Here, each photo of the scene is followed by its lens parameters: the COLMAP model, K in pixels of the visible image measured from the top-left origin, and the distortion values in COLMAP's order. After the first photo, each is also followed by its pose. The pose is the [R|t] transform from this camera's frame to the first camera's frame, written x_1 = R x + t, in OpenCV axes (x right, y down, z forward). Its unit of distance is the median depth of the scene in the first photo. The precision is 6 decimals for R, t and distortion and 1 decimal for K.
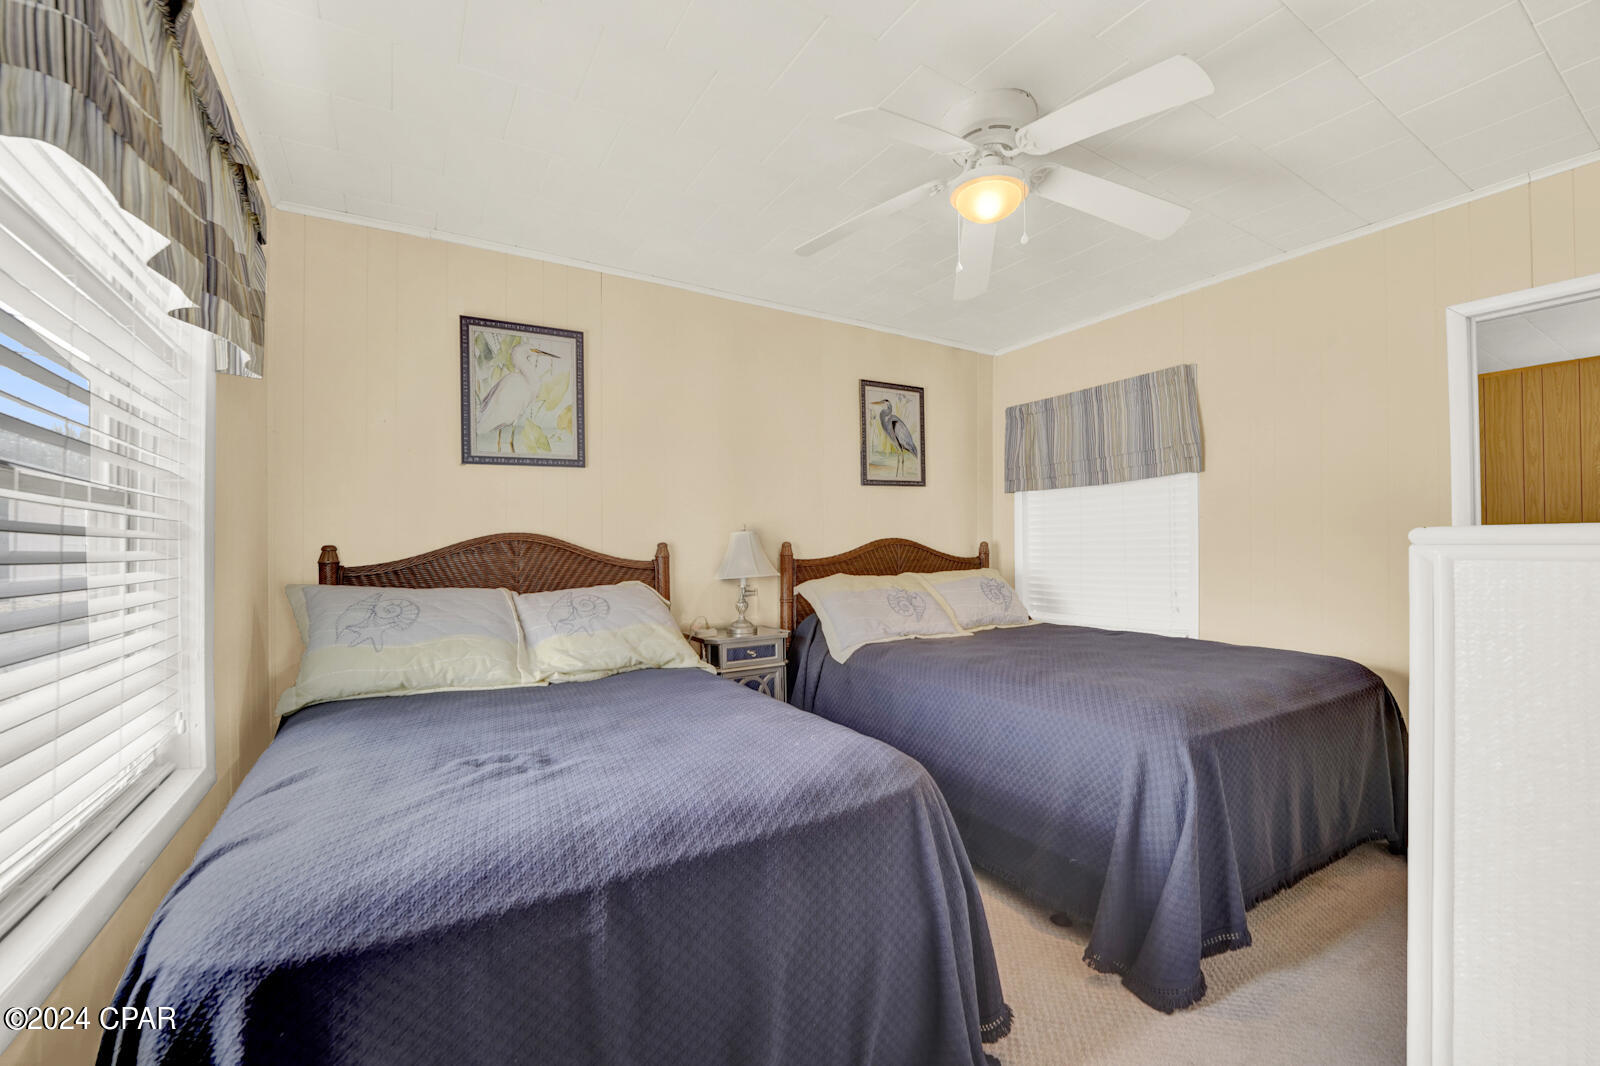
lens RADIAL K [[649.0, 0, 794.8], [0, 649.0, 542.5], [0, 0, 1]] dist [-0.025090, 0.000777]
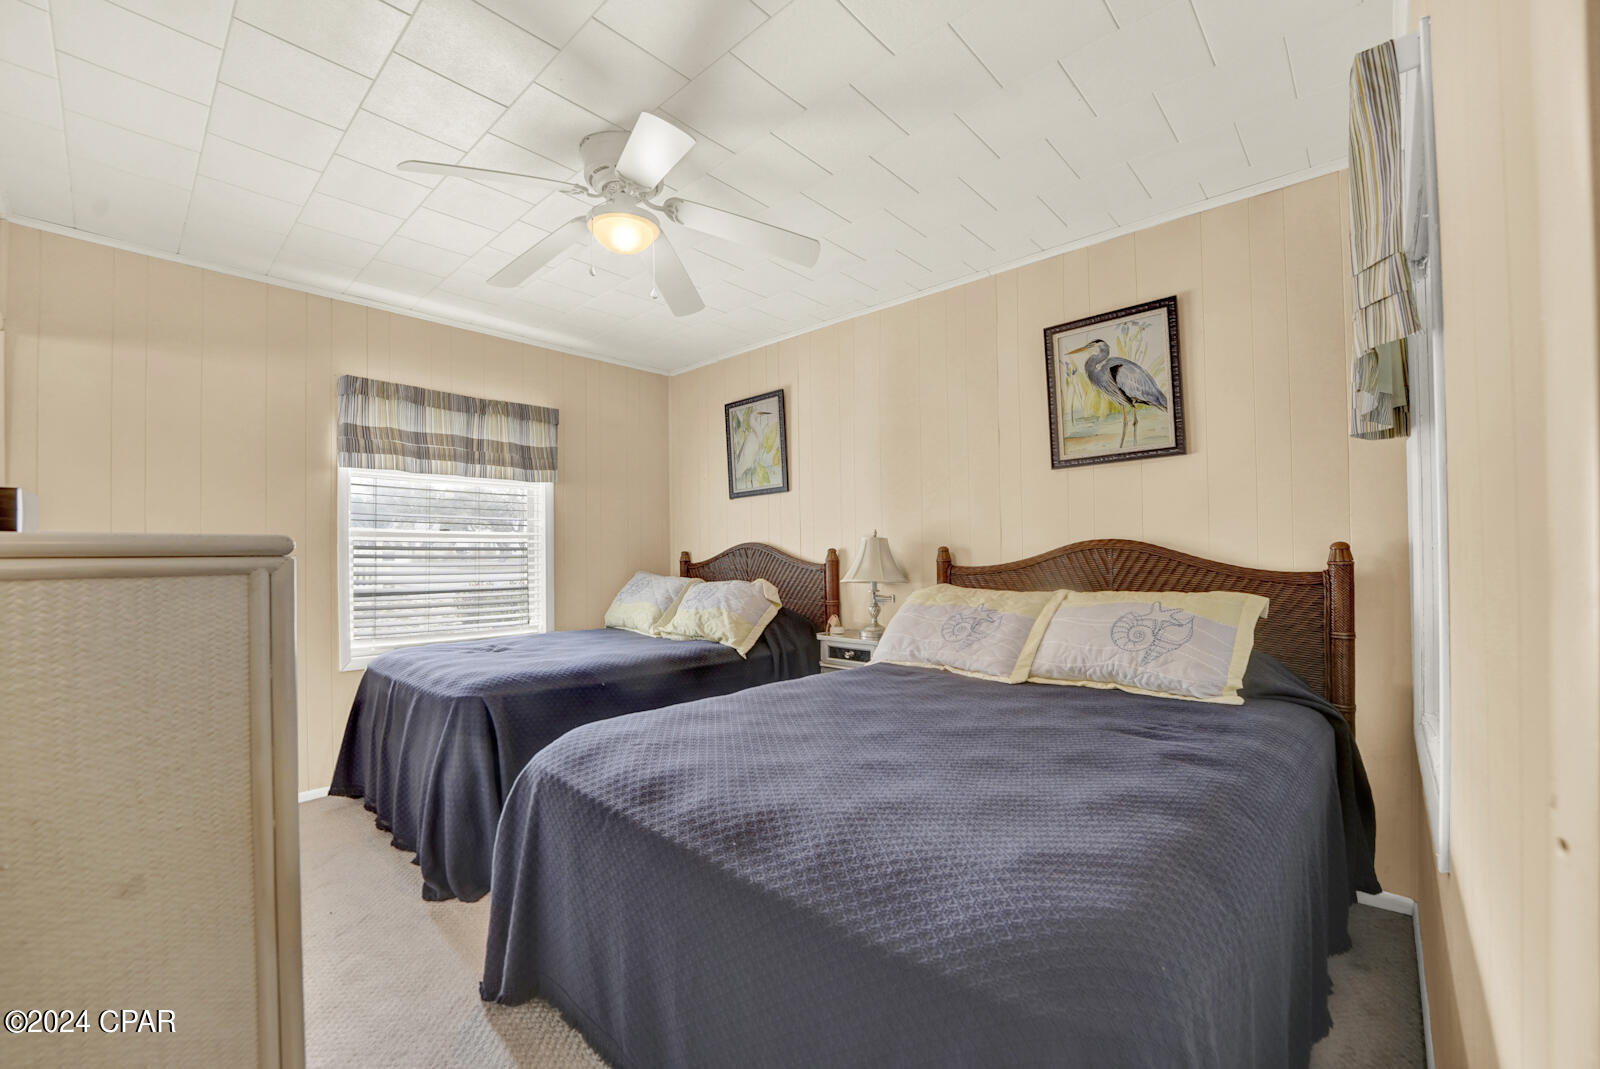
lens RADIAL K [[649.0, 0, 795.0], [0, 649.0, 546.9], [0, 0, 1]] dist [-0.025090, 0.000777]
pose [[0.280726, -0.008225, -0.959753, 0.726651], [0.009446, 0.999939, -0.005806, 0.003256], [0.959741, -0.007436, 0.280786, 0.500034]]
